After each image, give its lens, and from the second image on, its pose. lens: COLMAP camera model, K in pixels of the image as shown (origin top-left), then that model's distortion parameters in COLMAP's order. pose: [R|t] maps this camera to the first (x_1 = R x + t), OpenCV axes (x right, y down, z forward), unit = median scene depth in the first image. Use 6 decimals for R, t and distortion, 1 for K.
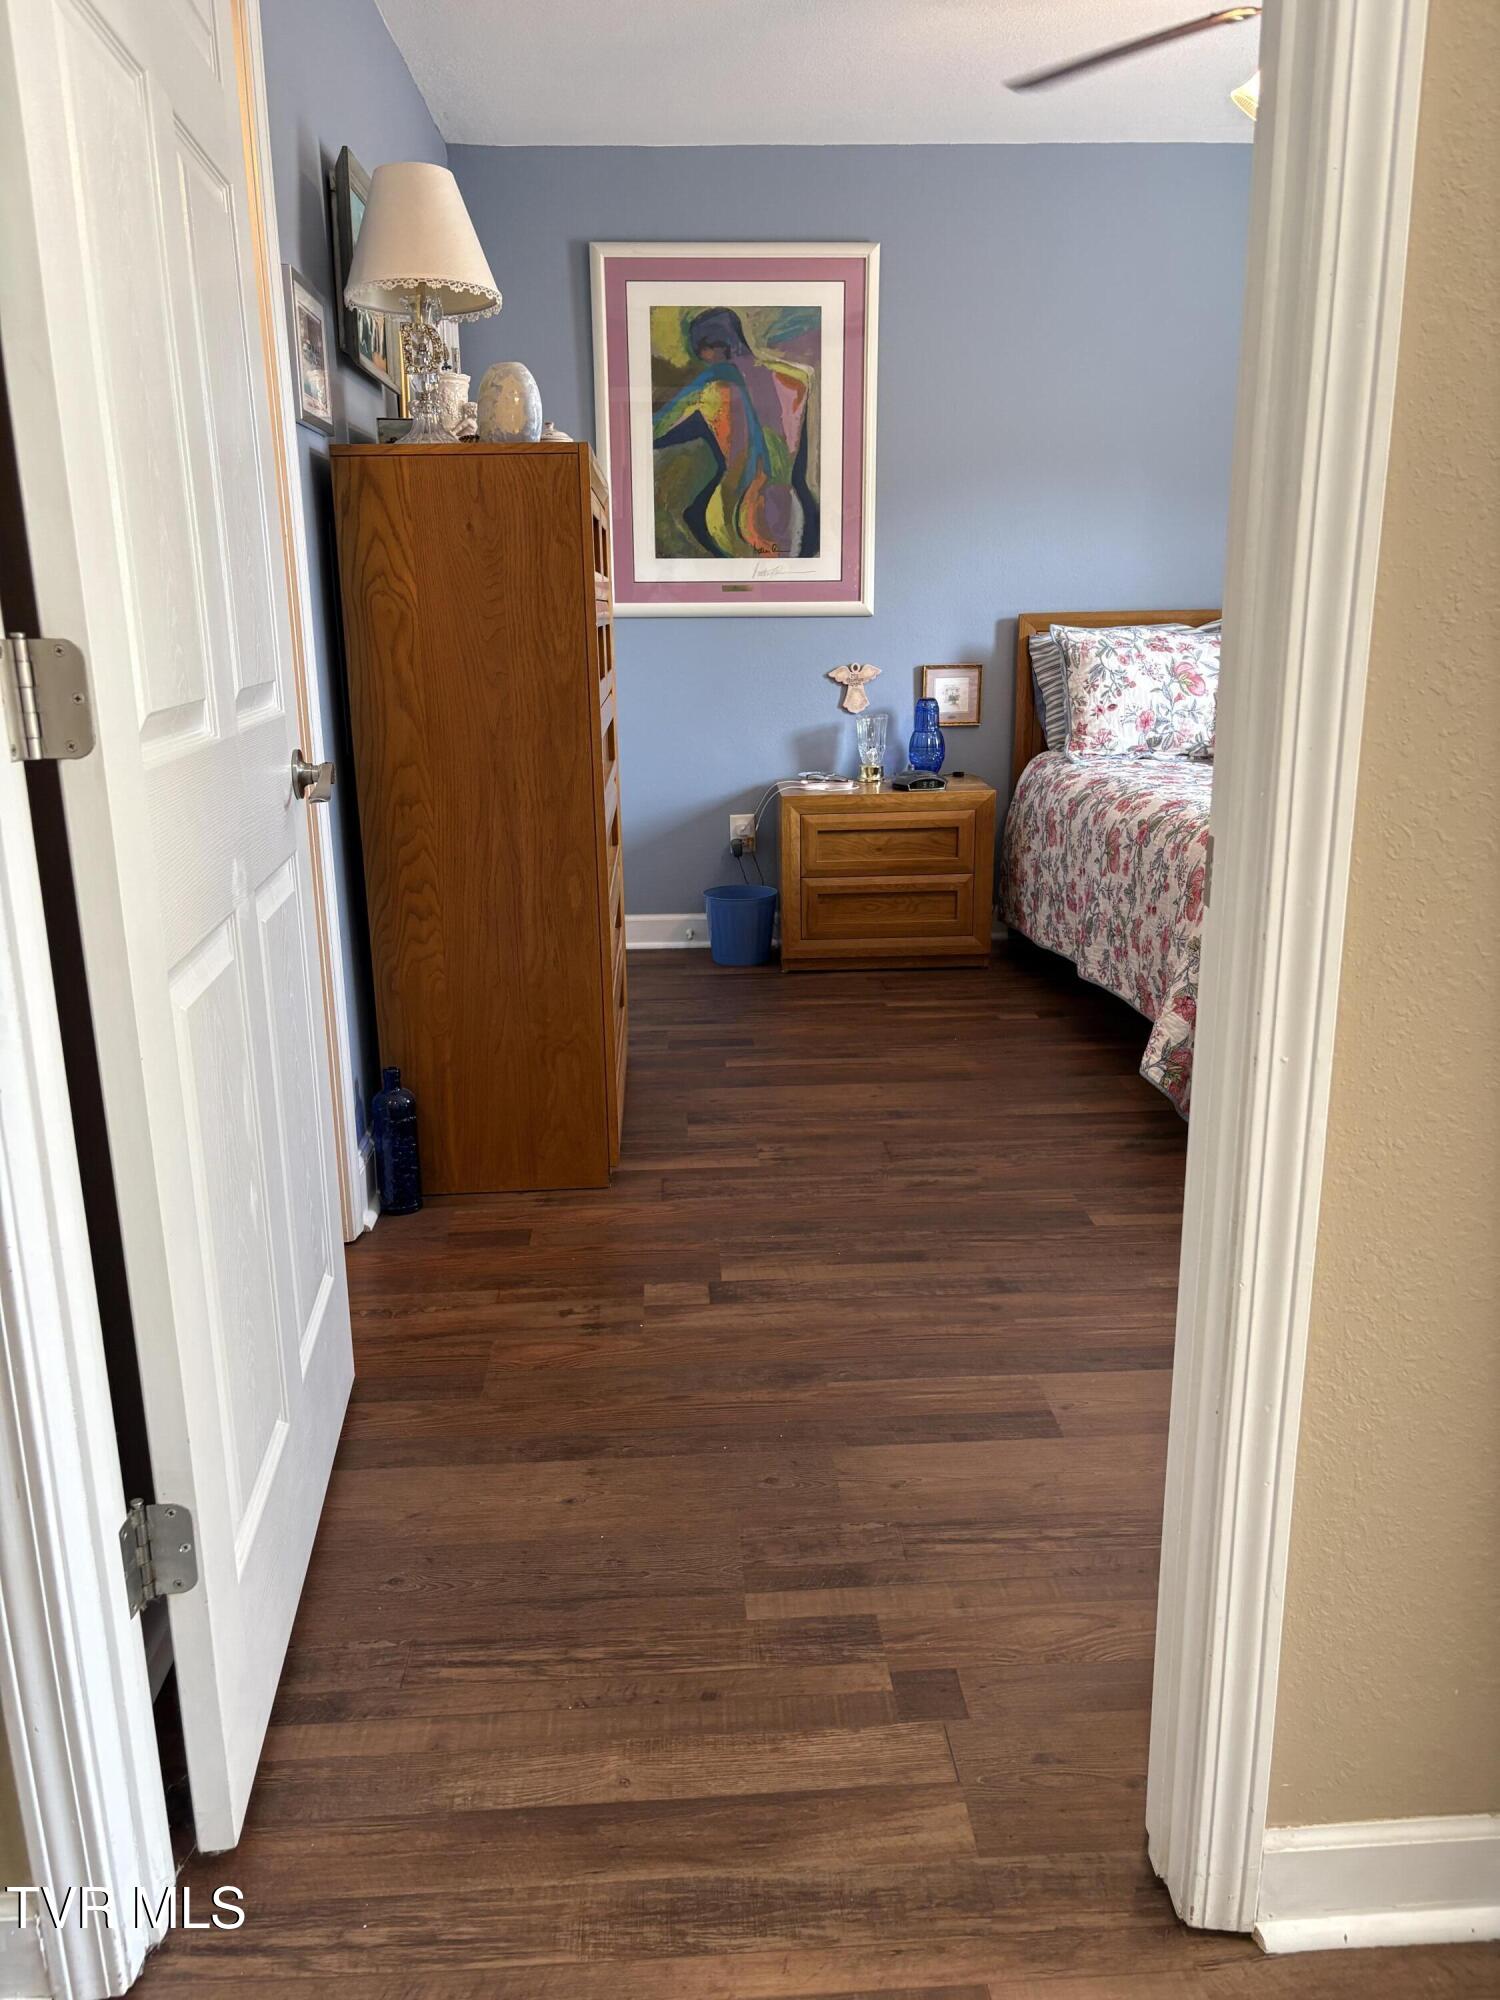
lens RADIAL K [[1505.2, 0, 756.3], [0, 1505.2, 1006.7], [0, 0, 1]] dist [0.030273, -0.031756]
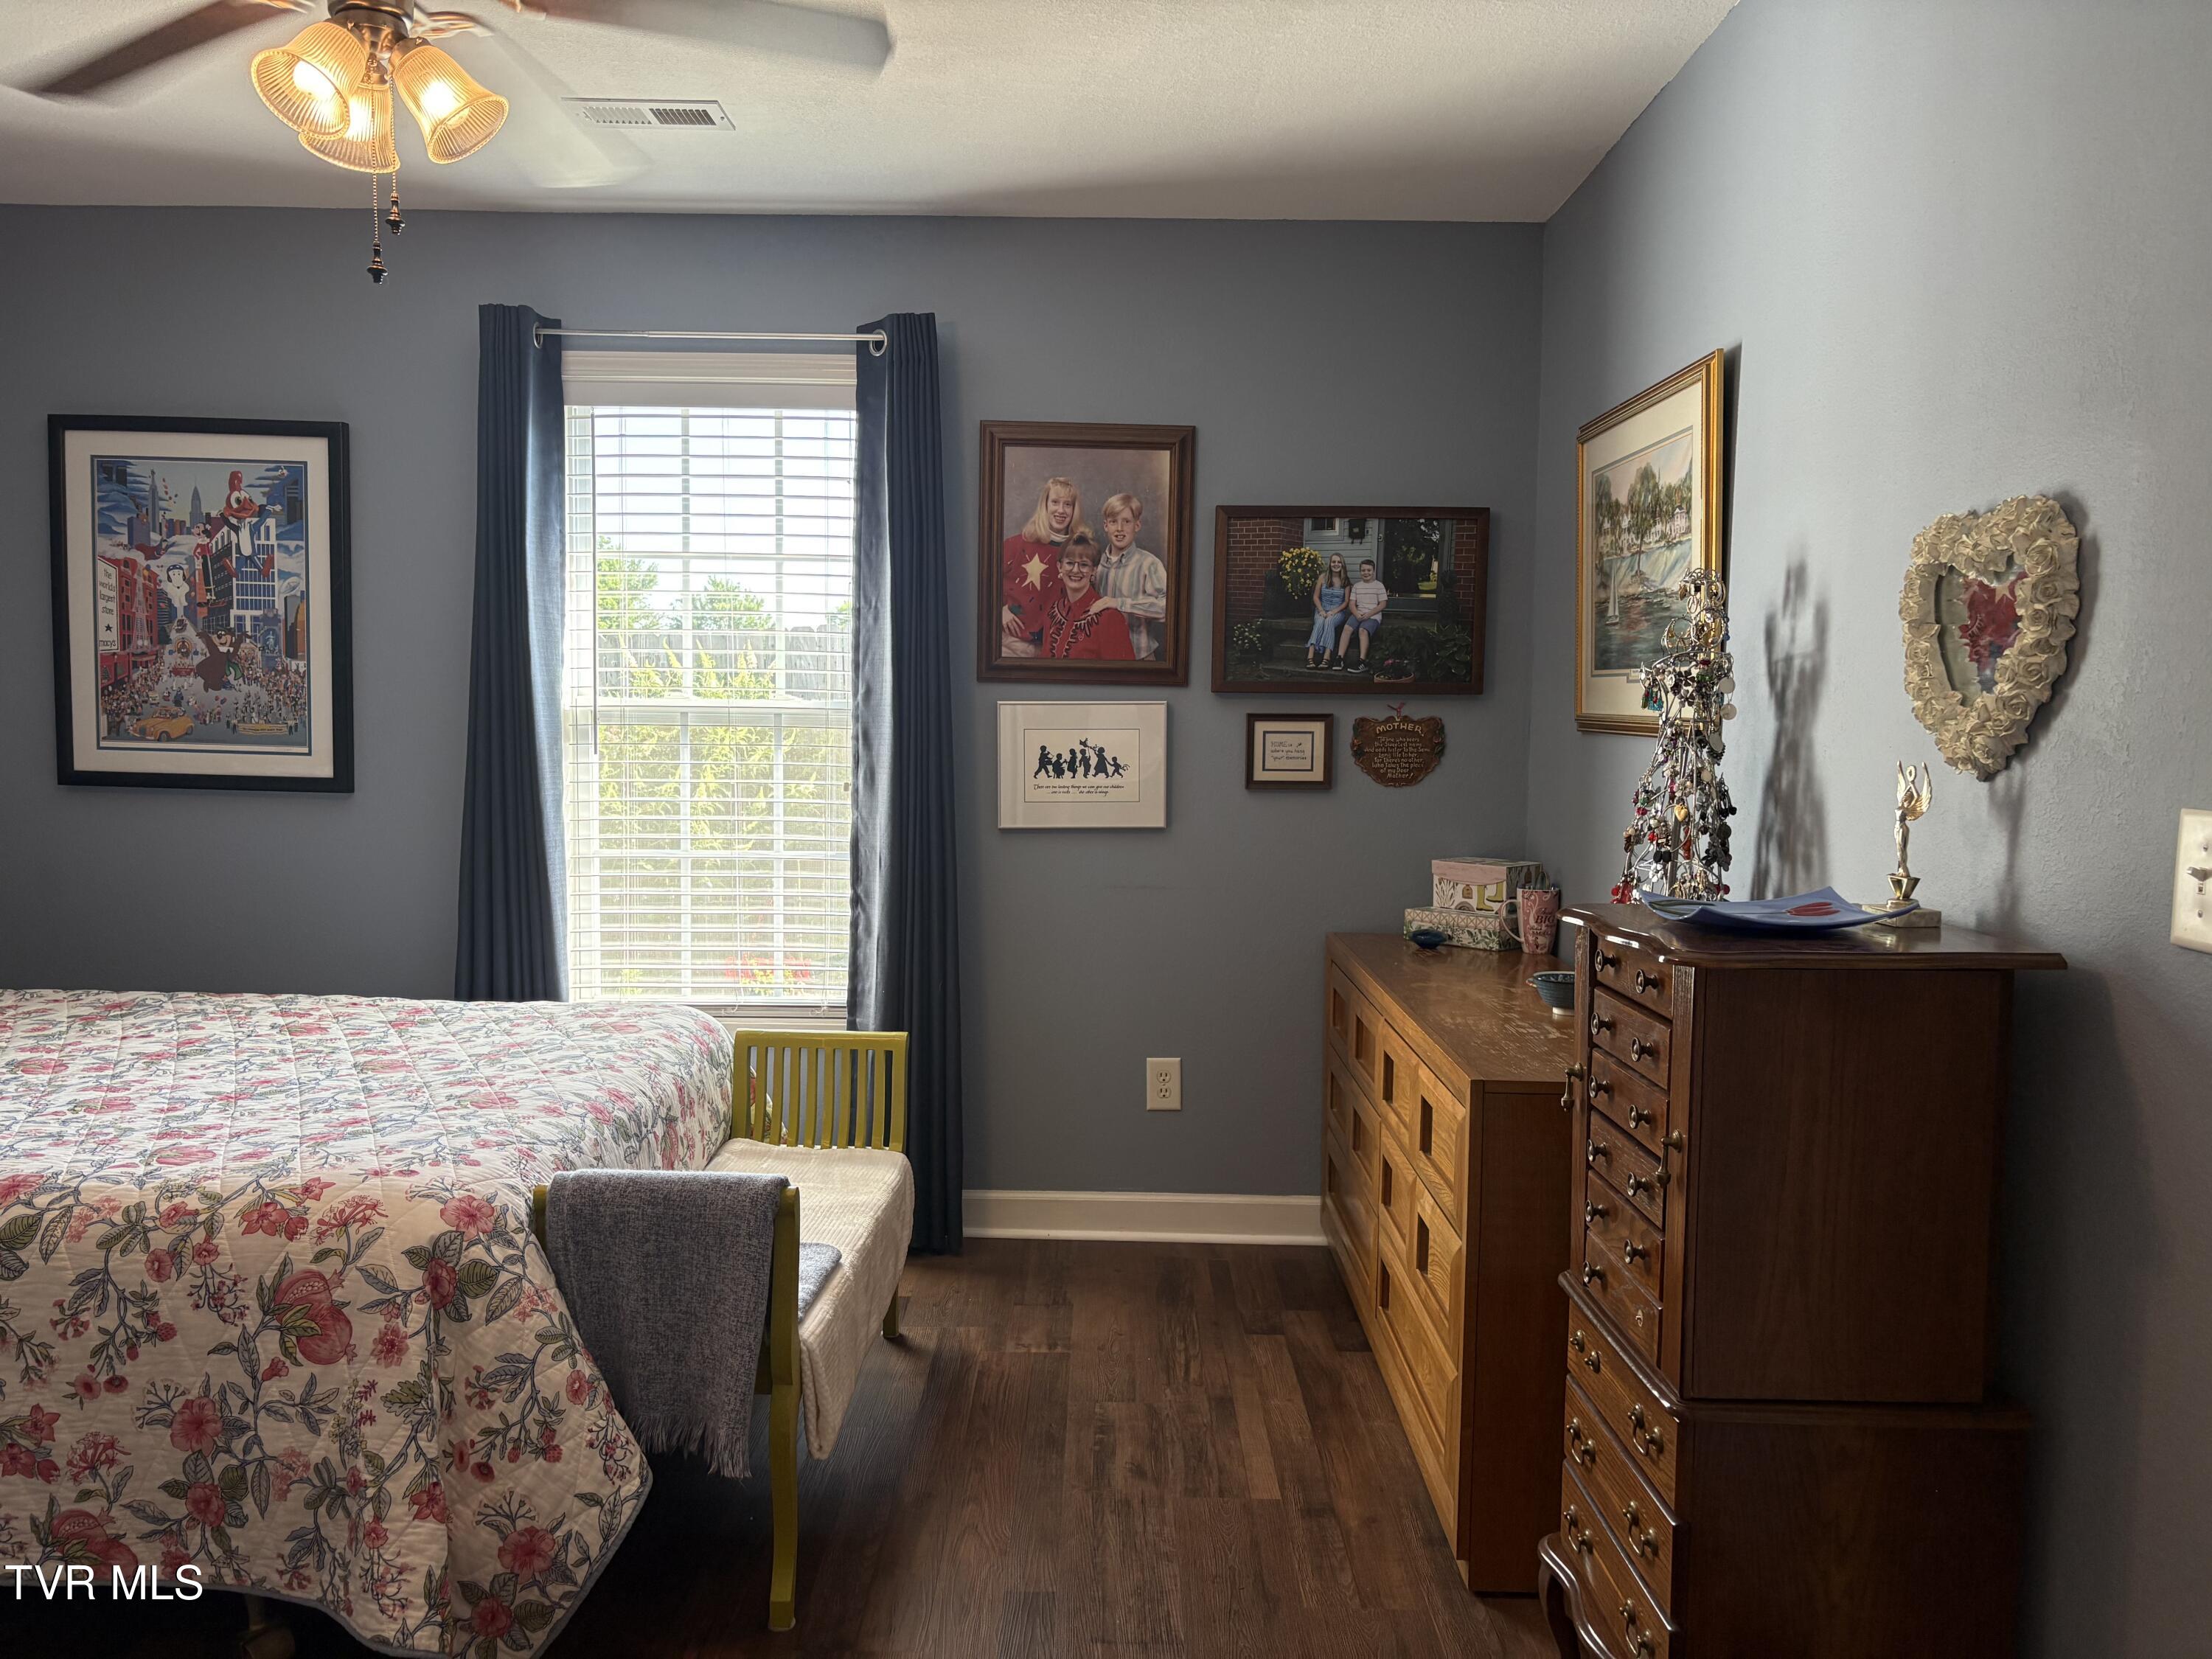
lens RADIAL K [[1675.0, 0, 1103.5], [0, 1675.0, 821.2], [0, 0, 1]] dist [0.089470, -0.094343]
pose [[0.085388, -0.050638, 0.995060, -0.236351], [0.251766, 0.967394, 0.027626, -0.143063], [-0.964014, 0.248163, 0.095353, 0.416365]]
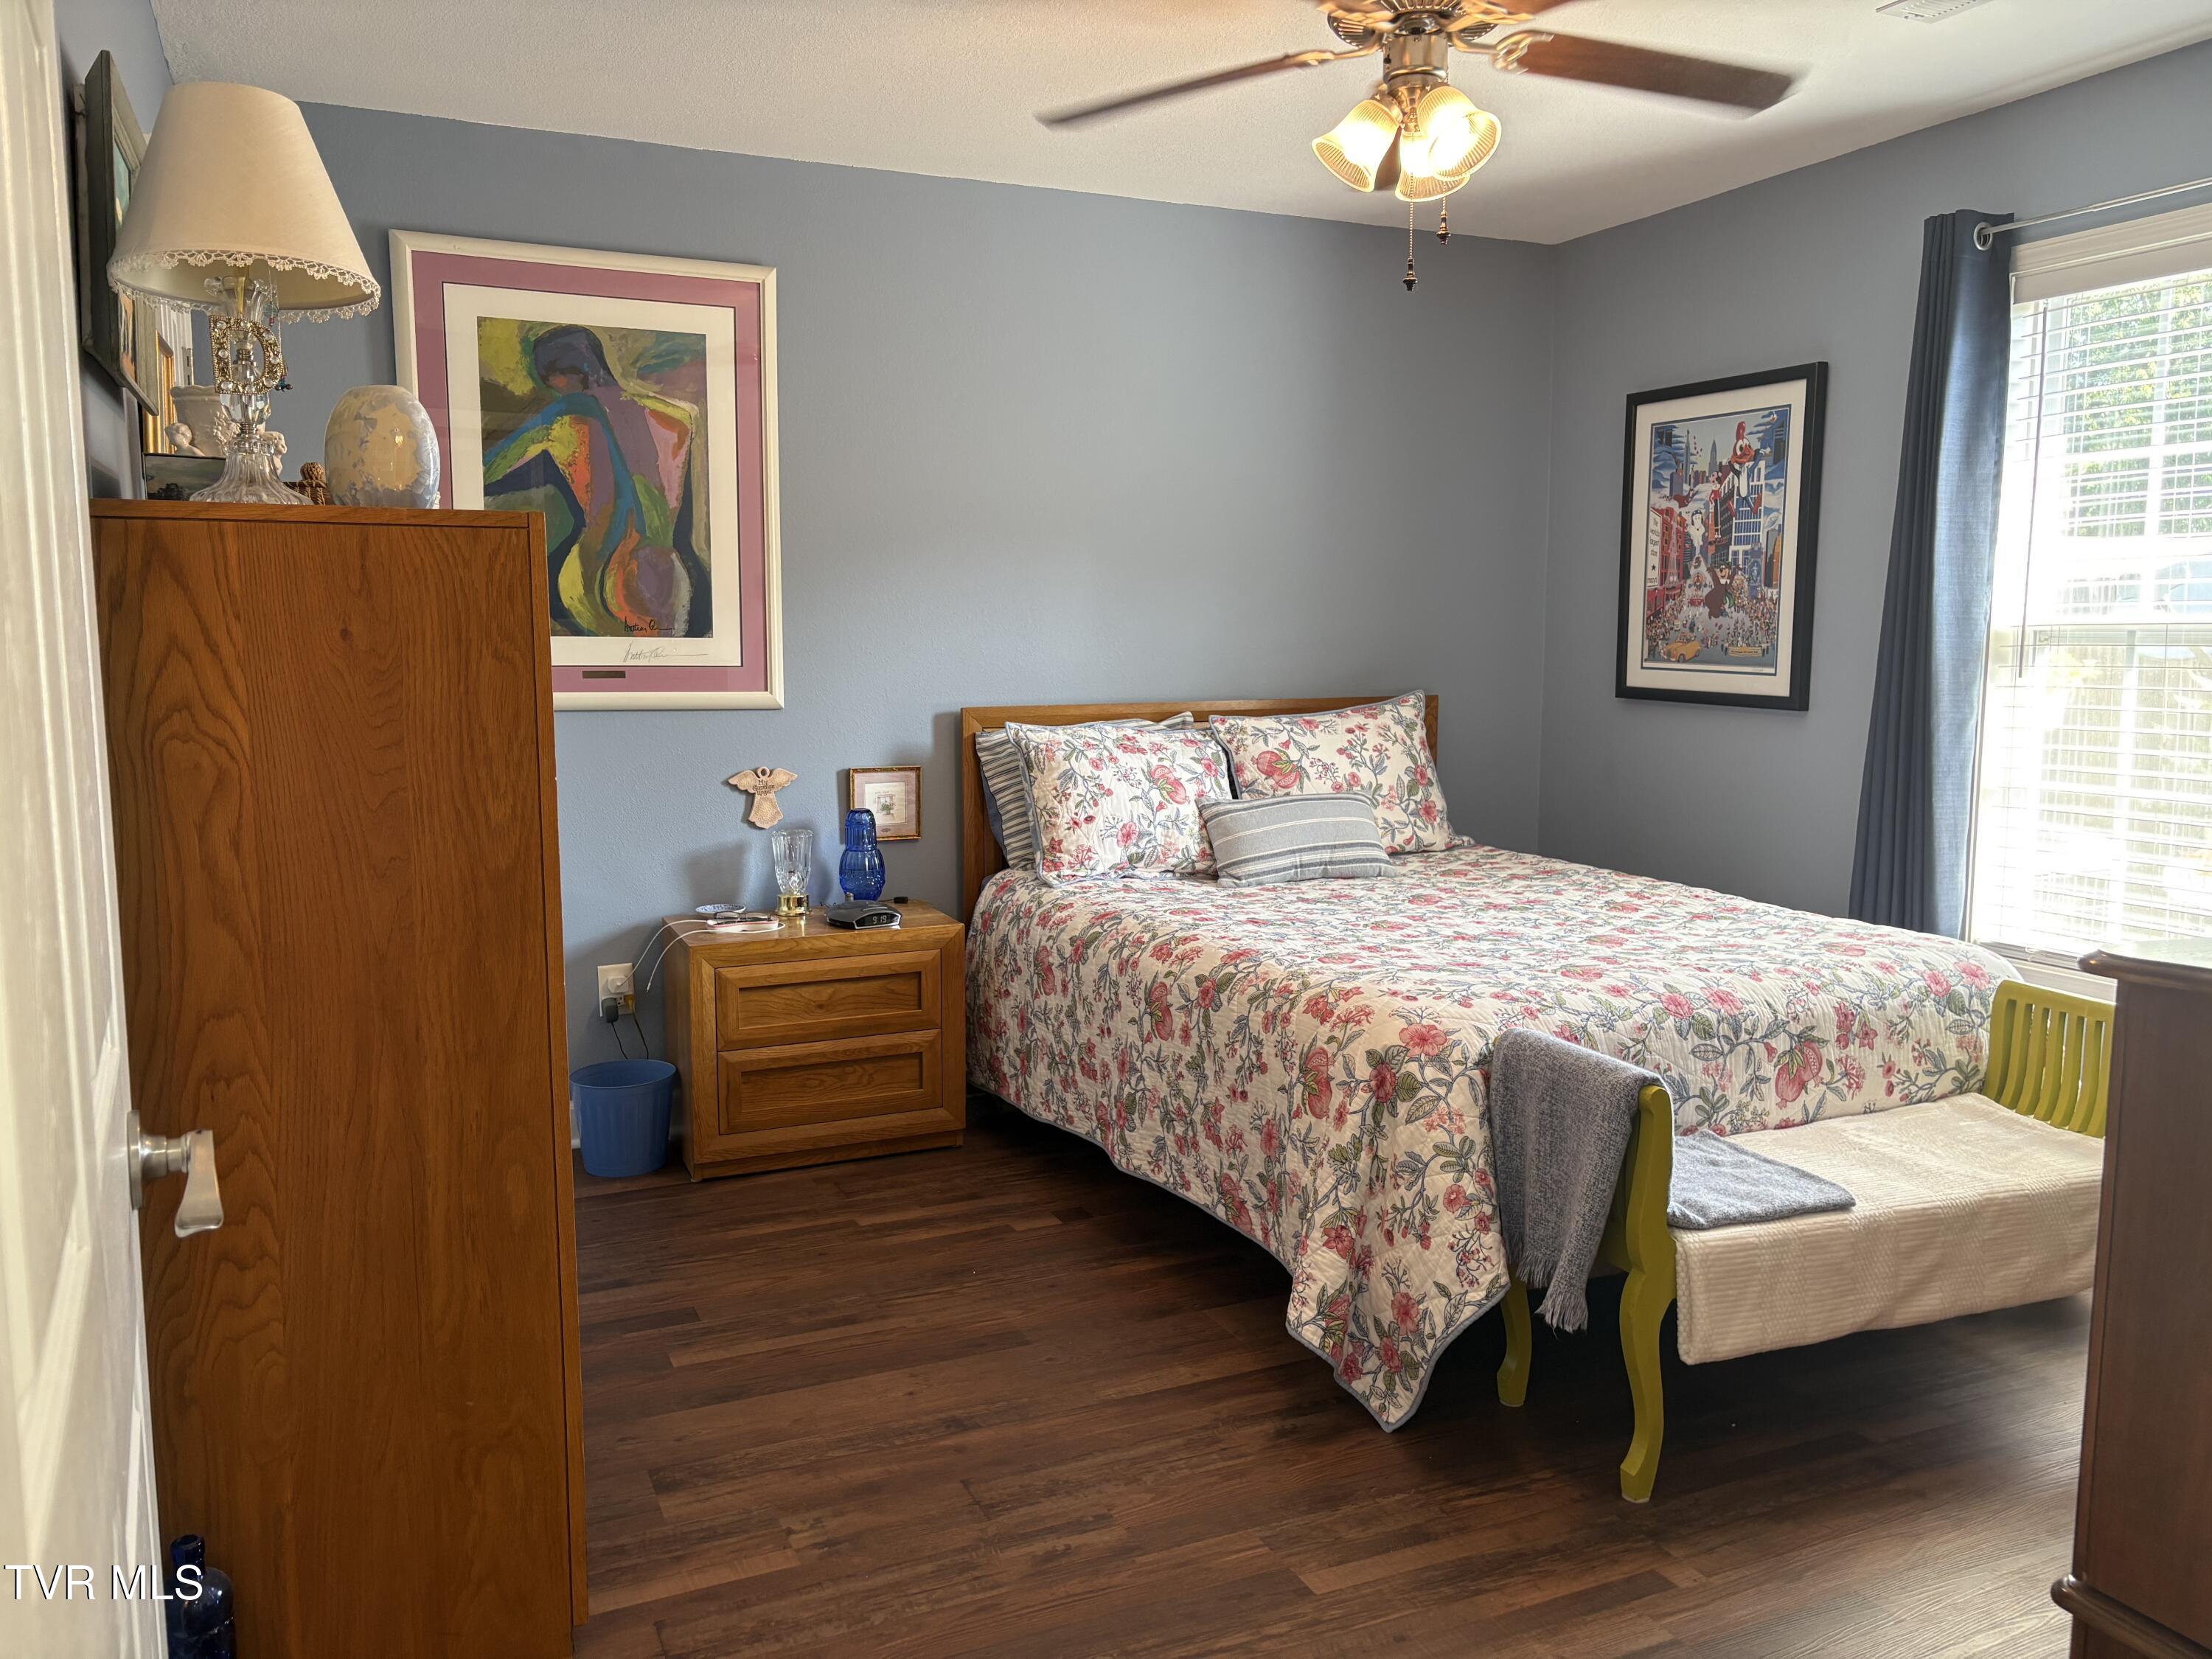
lens RADIAL K [[1644.7, 0, 1110.9], [0, 1644.7, 824.4], [0, 0, 1]] dist [0.096673, -0.127095]
pose [[0.931460, -0.026008, 0.362913, -0.086188], [0.081034, 0.987218, -0.137235, -0.069517], [-0.354705, 0.157237, 0.921662, 0.152968]]
